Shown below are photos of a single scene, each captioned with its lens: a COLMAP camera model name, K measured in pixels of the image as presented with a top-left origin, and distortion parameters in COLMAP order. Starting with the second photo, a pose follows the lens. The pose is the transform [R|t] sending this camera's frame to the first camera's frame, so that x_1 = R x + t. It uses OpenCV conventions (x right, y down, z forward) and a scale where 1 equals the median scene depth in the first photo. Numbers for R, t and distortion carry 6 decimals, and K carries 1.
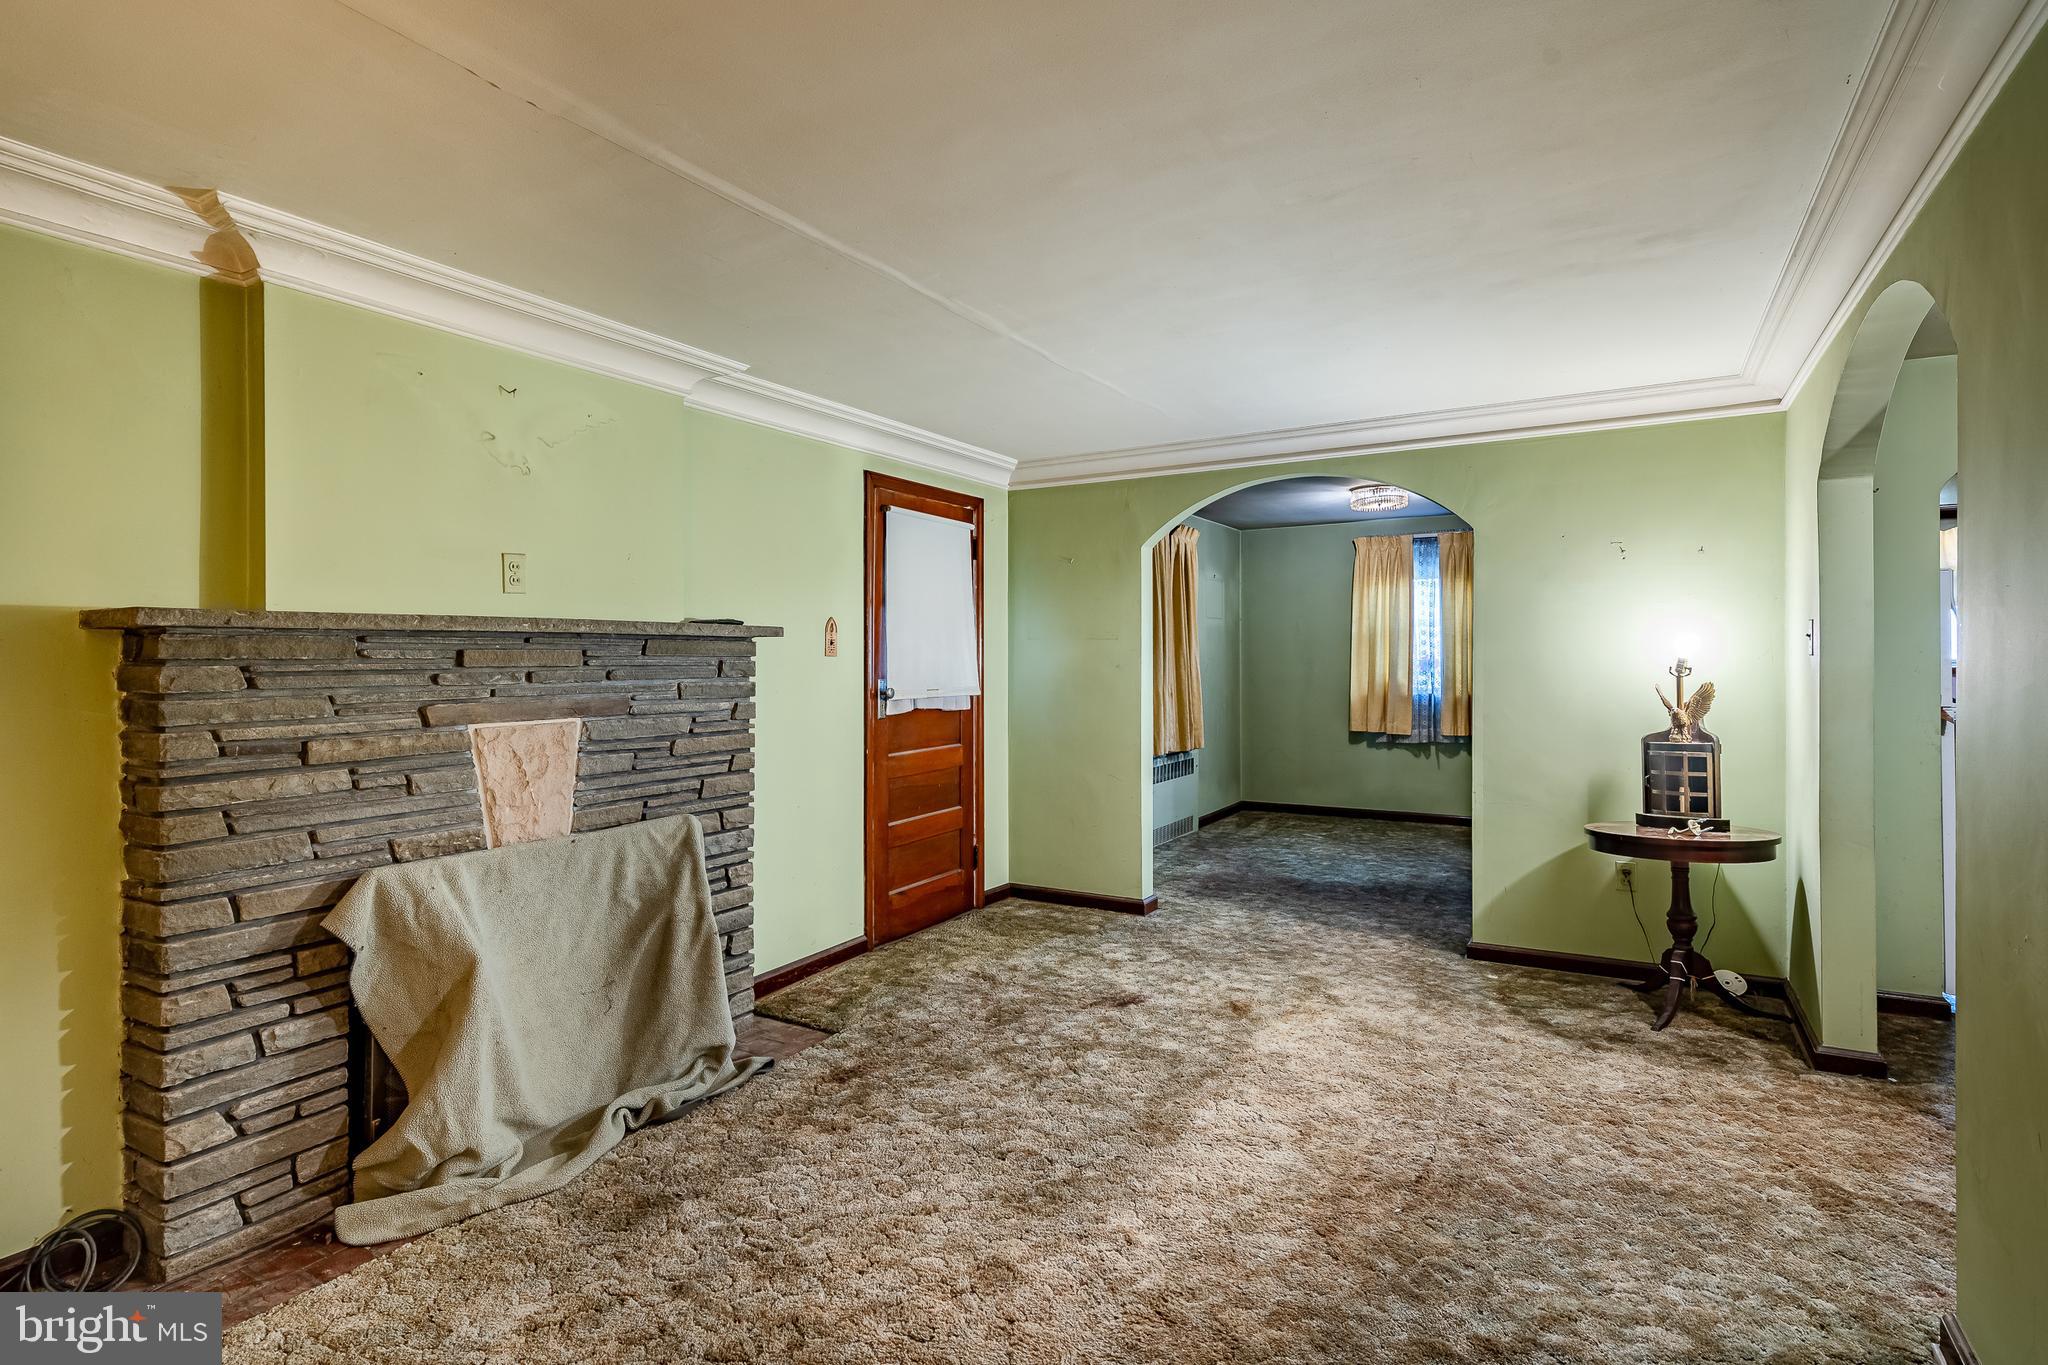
lens RADIAL K [[1050.0, 0, 994.9], [0, 1050.0, 640.9], [0, 0, 1]] dist [0.001409, 0.002506]
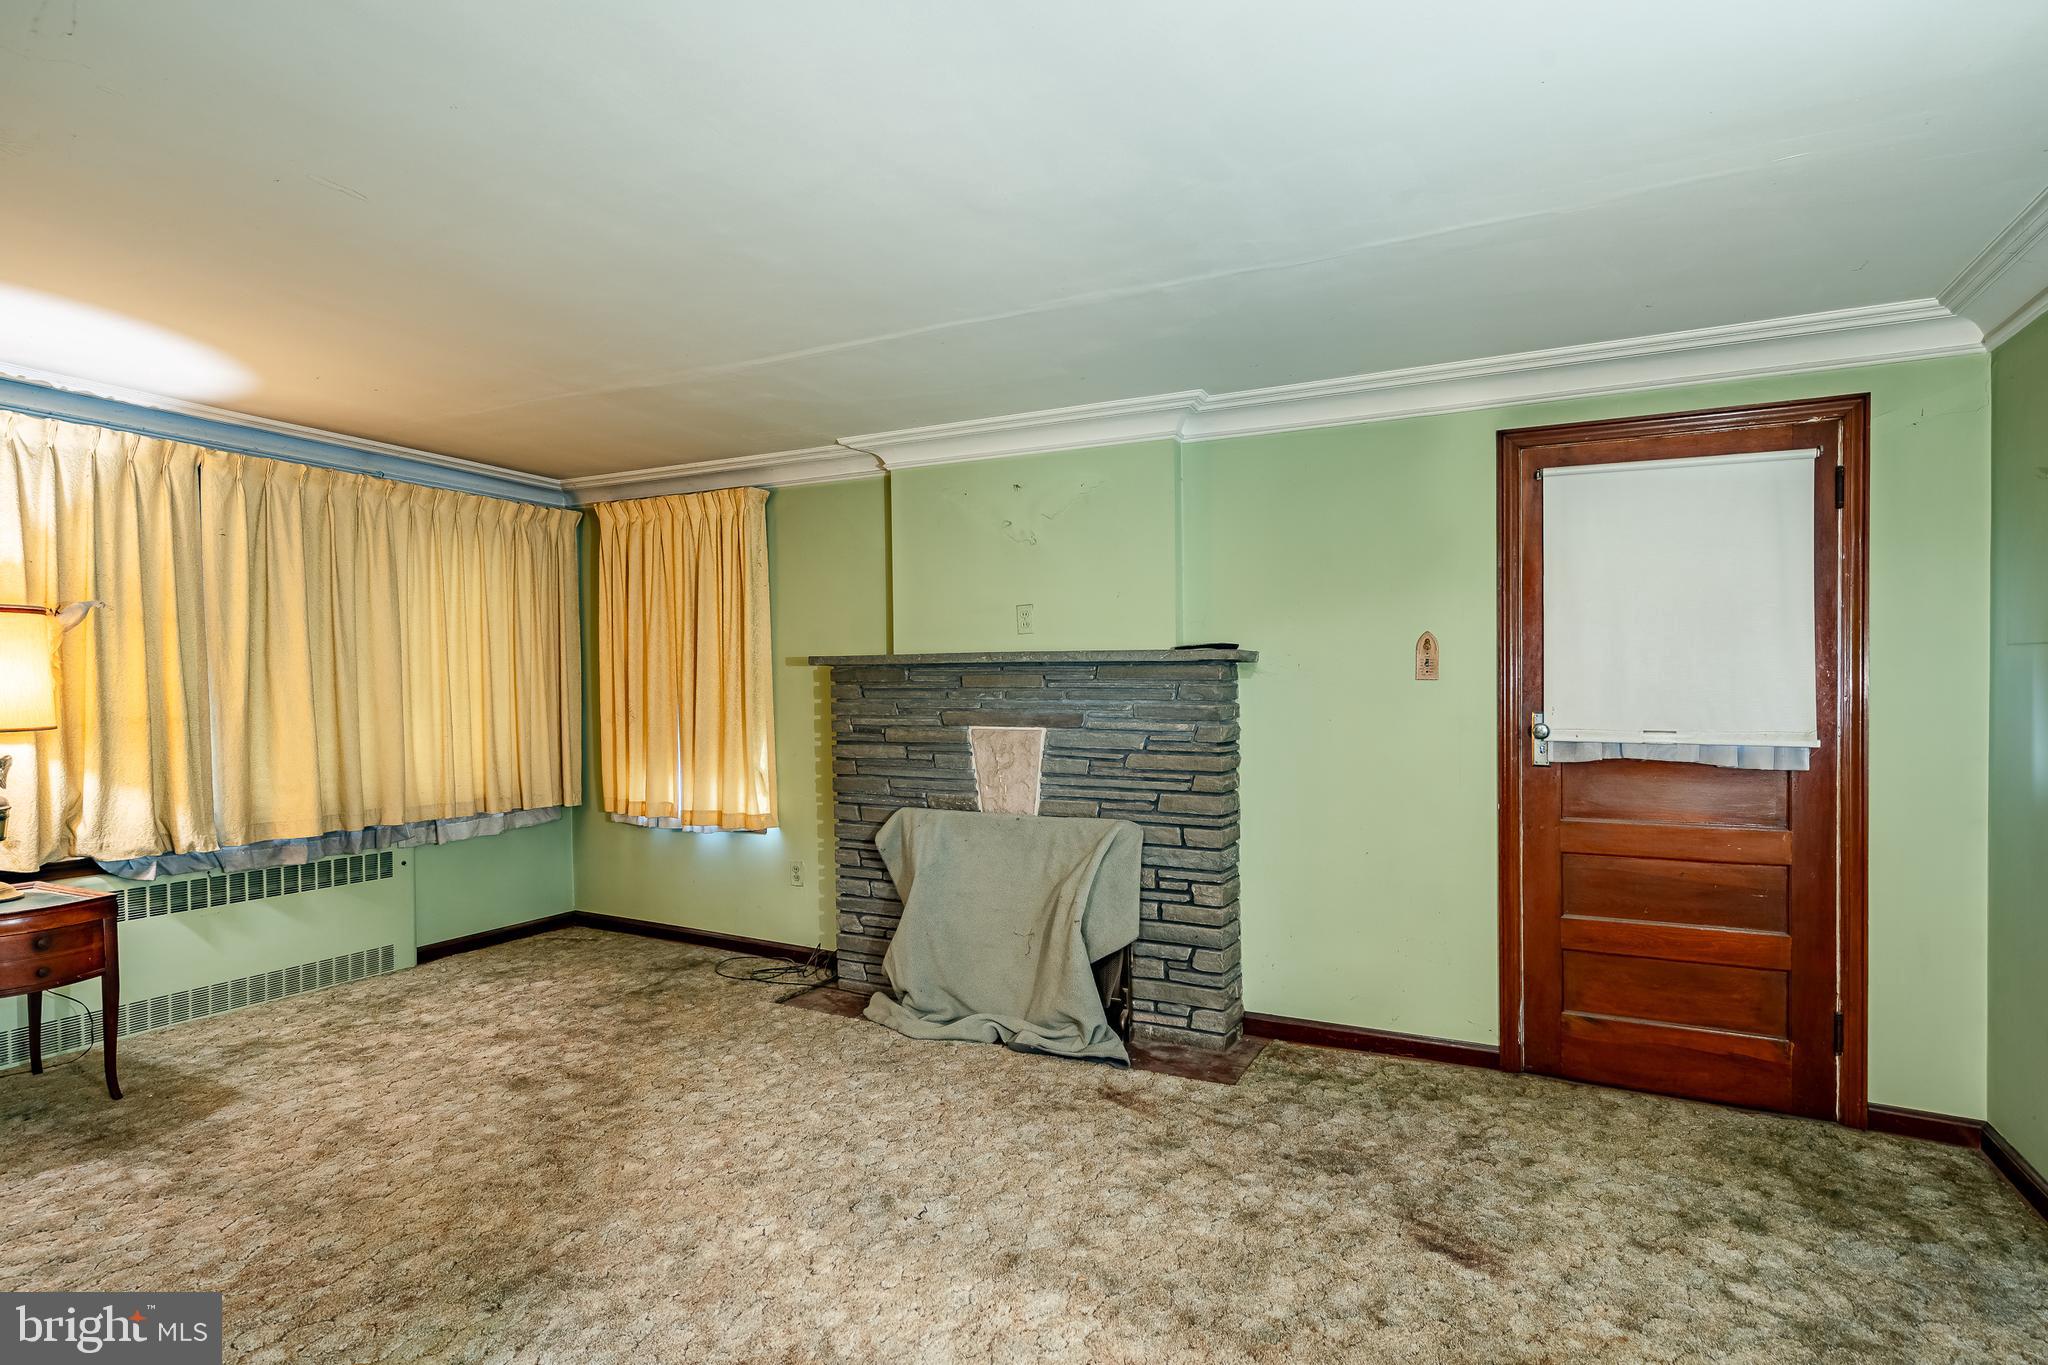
lens RADIAL K [[1050.0, 0, 1052.7], [0, 1050.0, 707.6], [0, 0, 1]] dist [0.001409, 0.002506]
pose [[0.060504, 0.024528, -0.997867, 0.838452], [0.013596, 0.999585, 0.025395, 0.014866], [0.998075, -0.015104, 0.060145, 0.875580]]
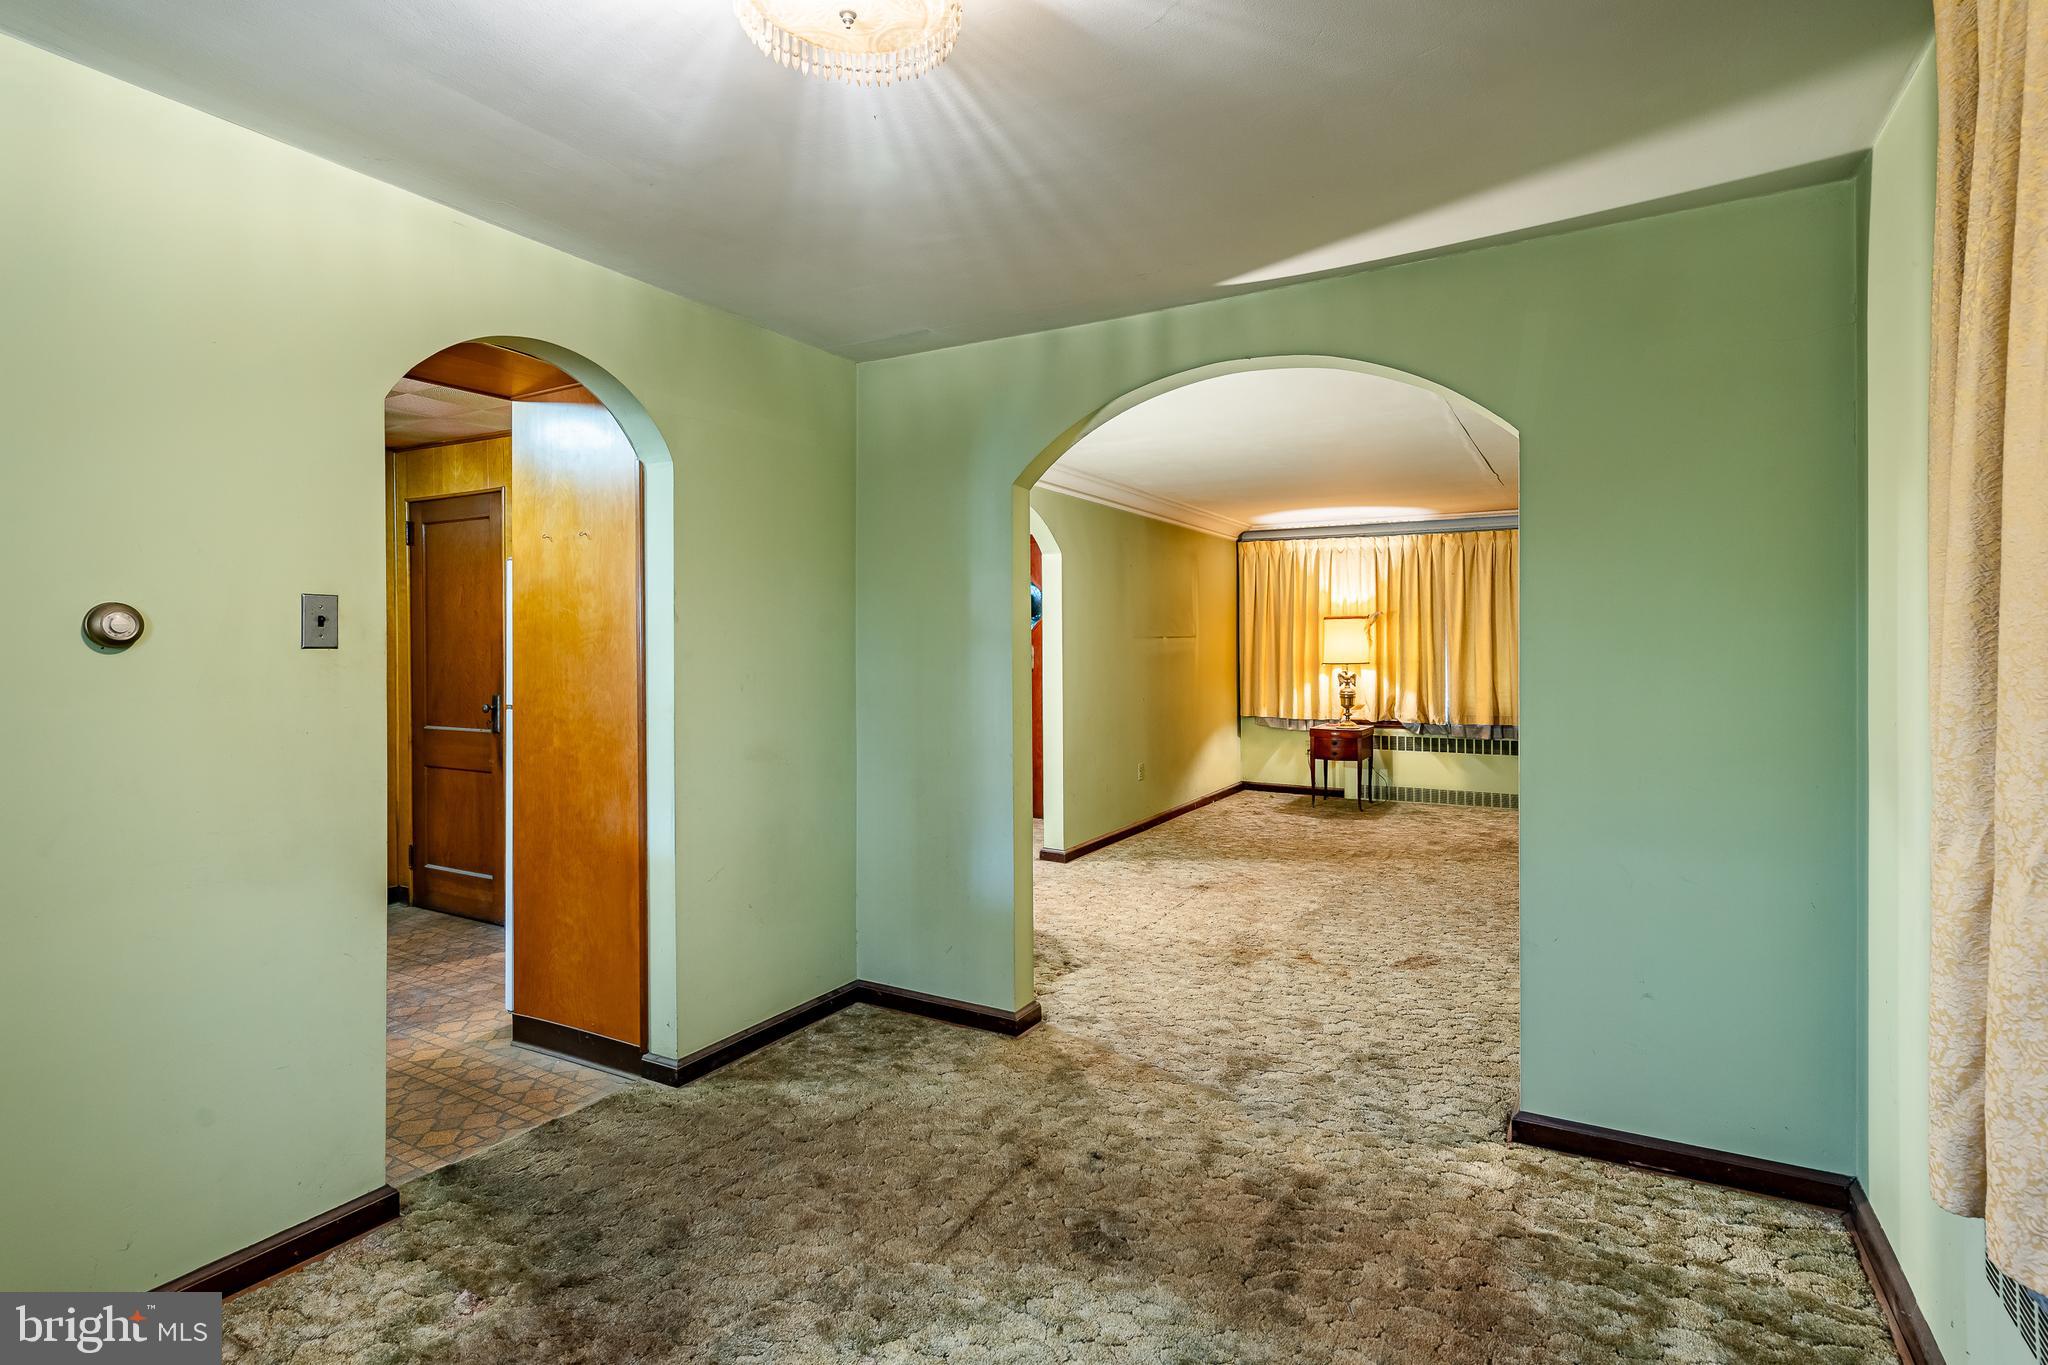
lens RADIAL K [[1004.1, 0, 982.6], [0, 1004.1, 656.6], [0, 0, 1]] dist [-0.009686, 0.000979]
pose [[-0.999911, 0.010186, -0.008562, 0.703528], [0.010252, 0.999917, -0.007748, 0.039822], [0.008483, -0.007835, -0.999933, 2.449742]]
